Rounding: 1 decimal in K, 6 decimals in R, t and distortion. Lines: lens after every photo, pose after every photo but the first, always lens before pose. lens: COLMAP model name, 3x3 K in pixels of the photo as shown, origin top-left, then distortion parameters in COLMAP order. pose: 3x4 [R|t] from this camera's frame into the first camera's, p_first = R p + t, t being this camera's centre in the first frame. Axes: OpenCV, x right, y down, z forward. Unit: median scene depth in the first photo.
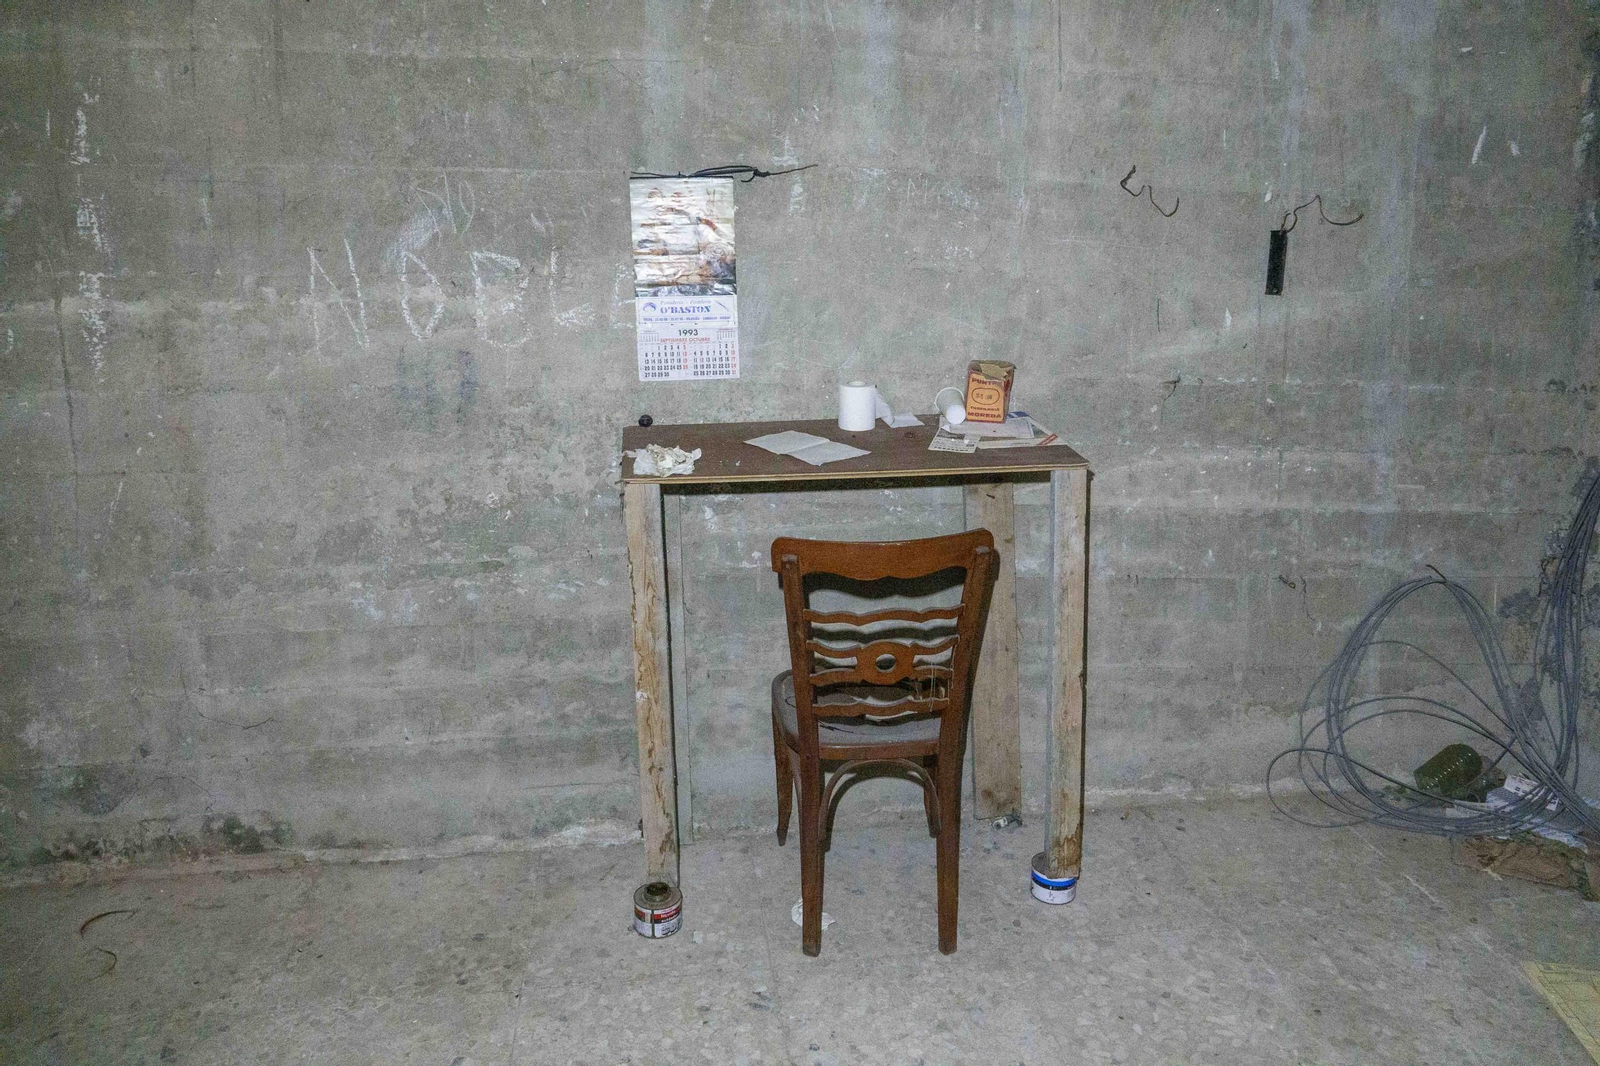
lens RADIAL K [[1112.7, 0, 800.7], [0, 1112.7, 533.2], [0, 0, 1]] dist [0.006119, -0.004970]
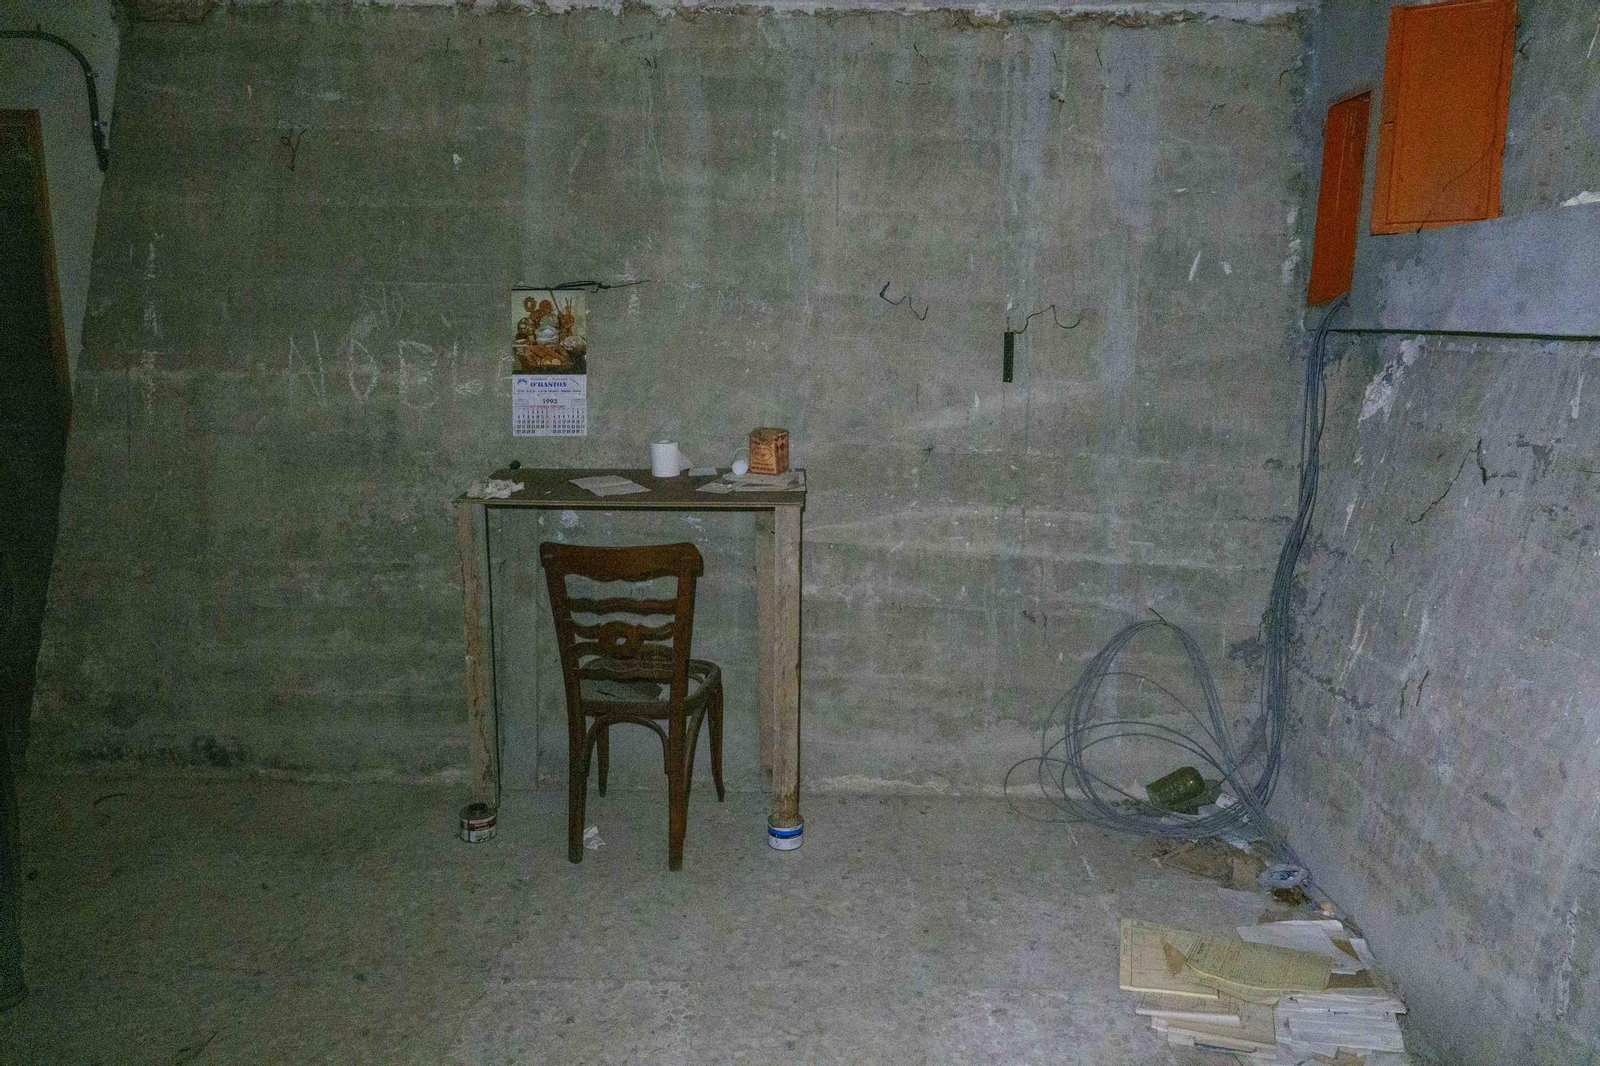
lens RADIAL K [[1112.7, 0, 798.3], [0, 1112.7, 534.3], [0, 0, 1]] dist [0.006119, -0.004970]
pose [[0.985327, 0.041070, -0.165664, 0.424335], [-0.054790, 0.995359, -0.079117, 0.070715], [0.161646, 0.087032, 0.983003, -0.264404]]
